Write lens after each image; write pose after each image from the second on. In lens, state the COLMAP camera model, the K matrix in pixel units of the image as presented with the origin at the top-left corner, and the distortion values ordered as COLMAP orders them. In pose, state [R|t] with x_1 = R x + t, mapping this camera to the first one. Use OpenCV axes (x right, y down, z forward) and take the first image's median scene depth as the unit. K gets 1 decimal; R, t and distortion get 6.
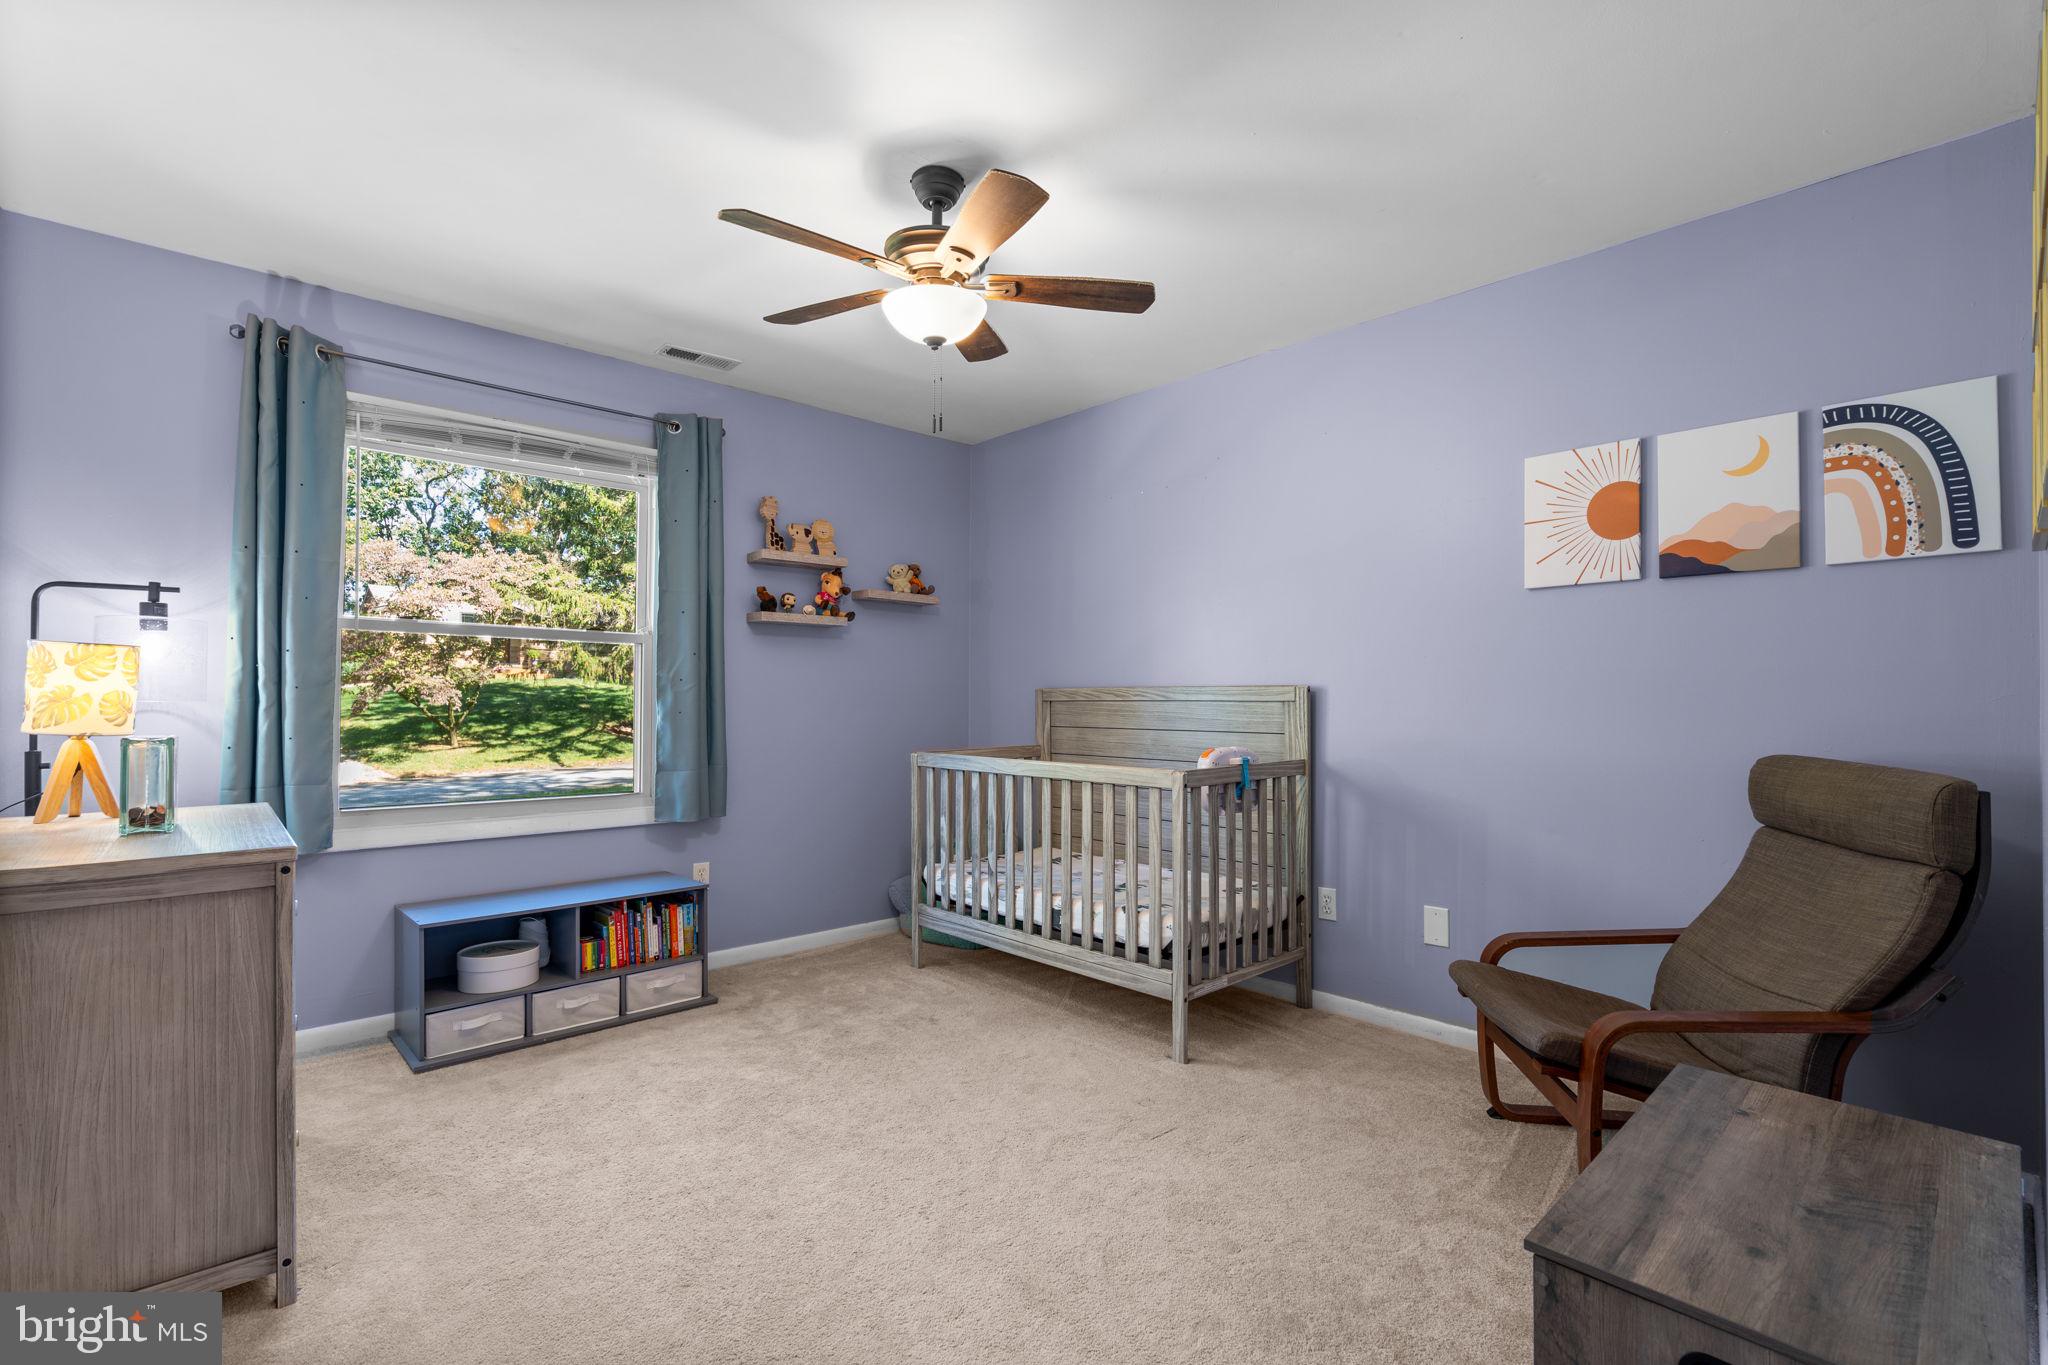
lens RADIAL K [[926.5, 0, 1023.2], [0, 926.5, 690.4], [0, 0, 1]] dist [-0.000916, 0.001170]
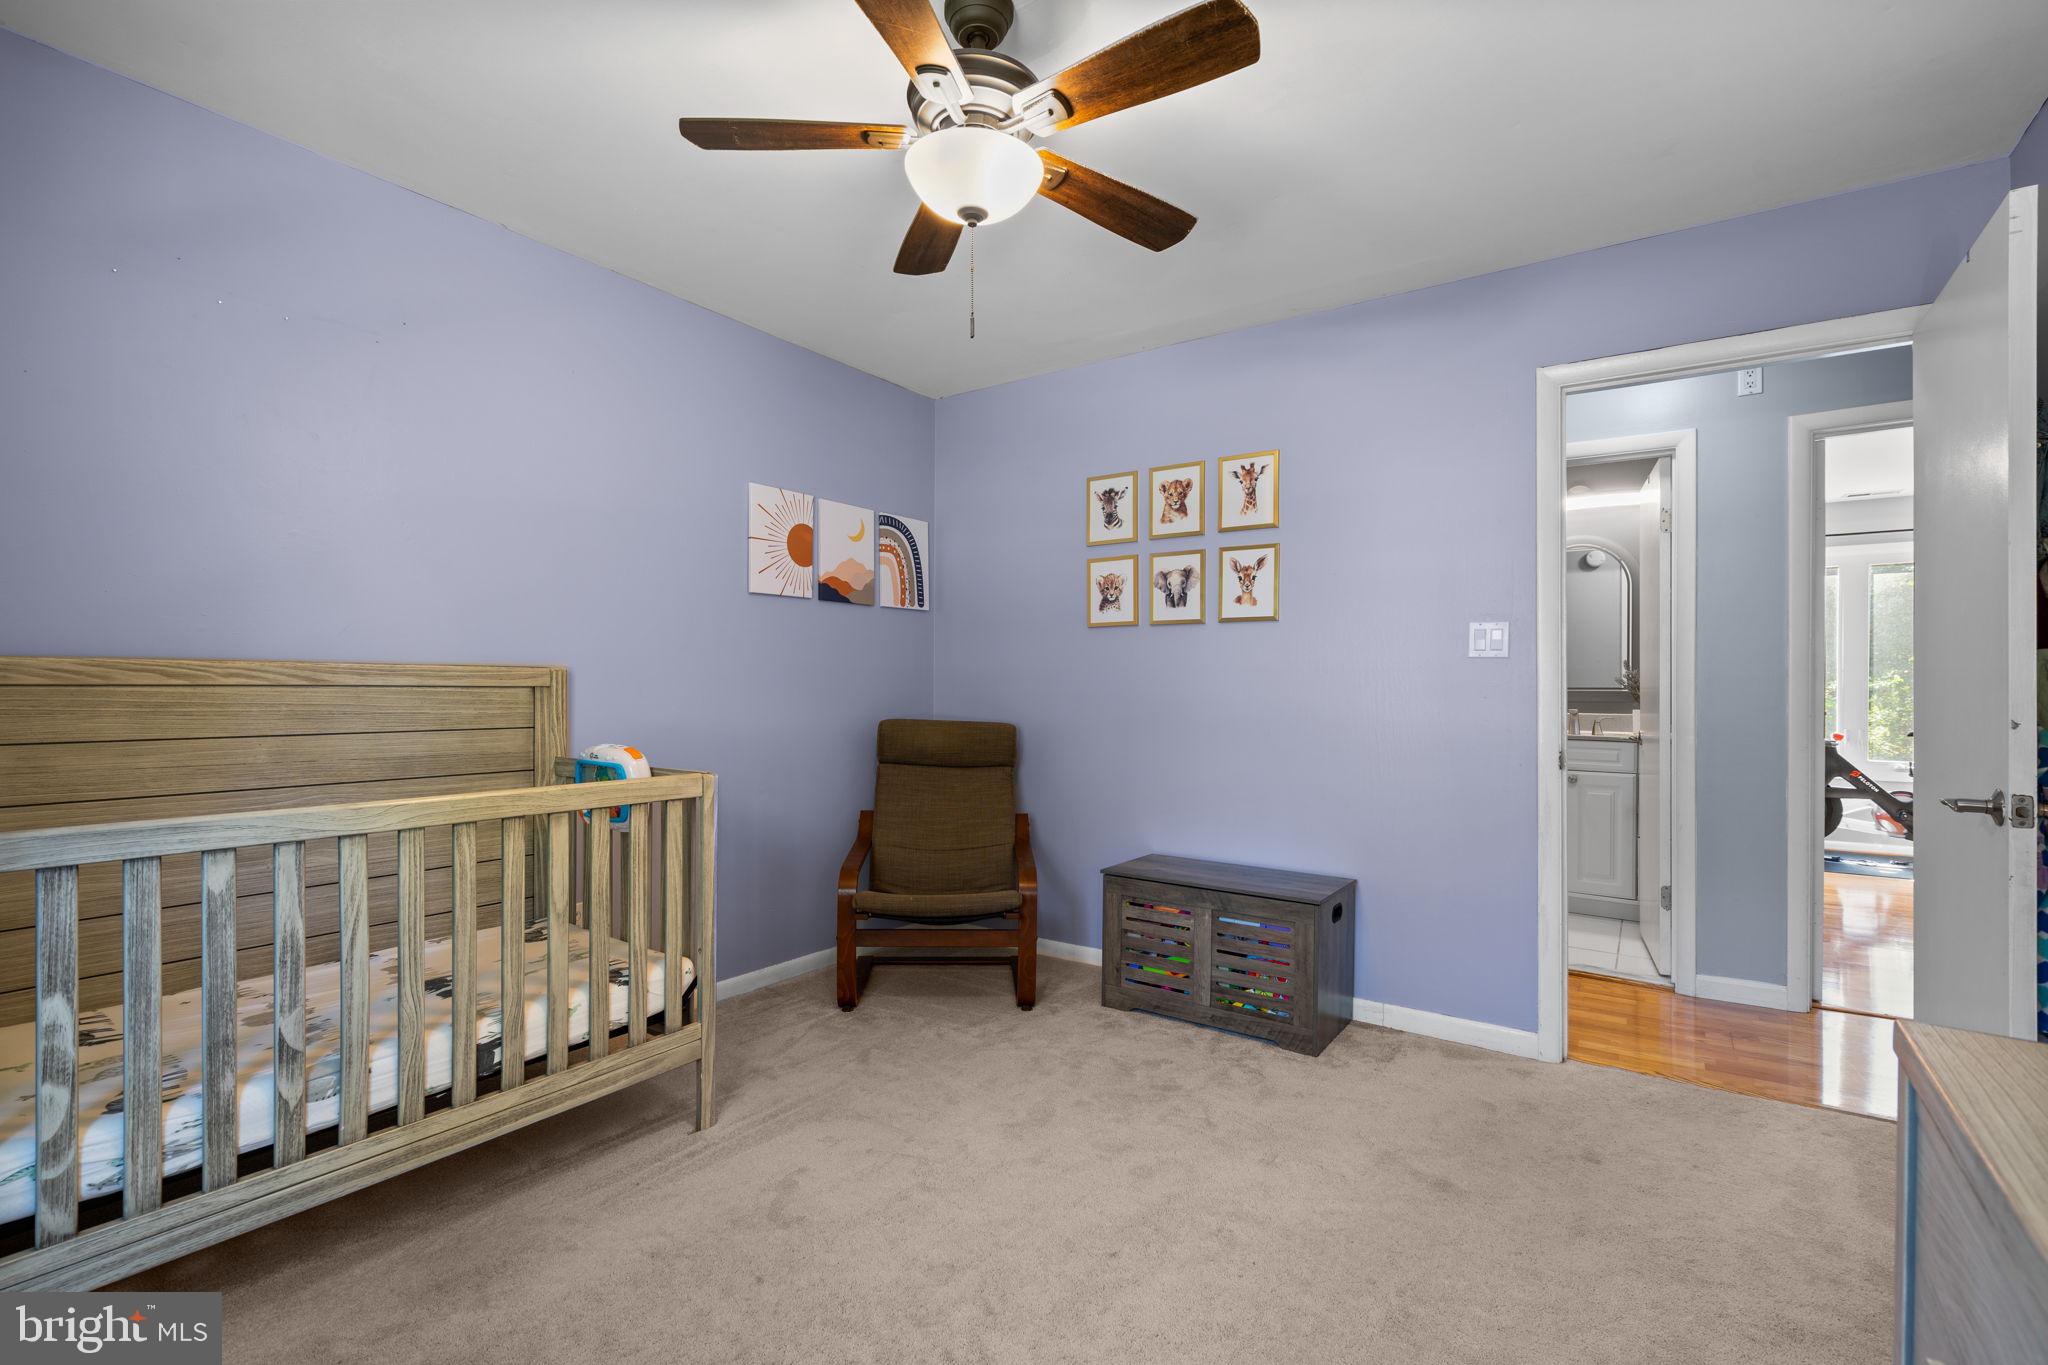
lens RADIAL K [[926.5, 0, 1022.9], [0, 926.5, 684.5], [0, 0, 1]] dist [-0.000916, 0.001170]
pose [[-0.207925, 0.001684, 0.978143, -0.632488], [-0.013358, 0.999900, -0.004561, 0.008627], [-0.978053, -0.014014, -0.207882, 0.824931]]
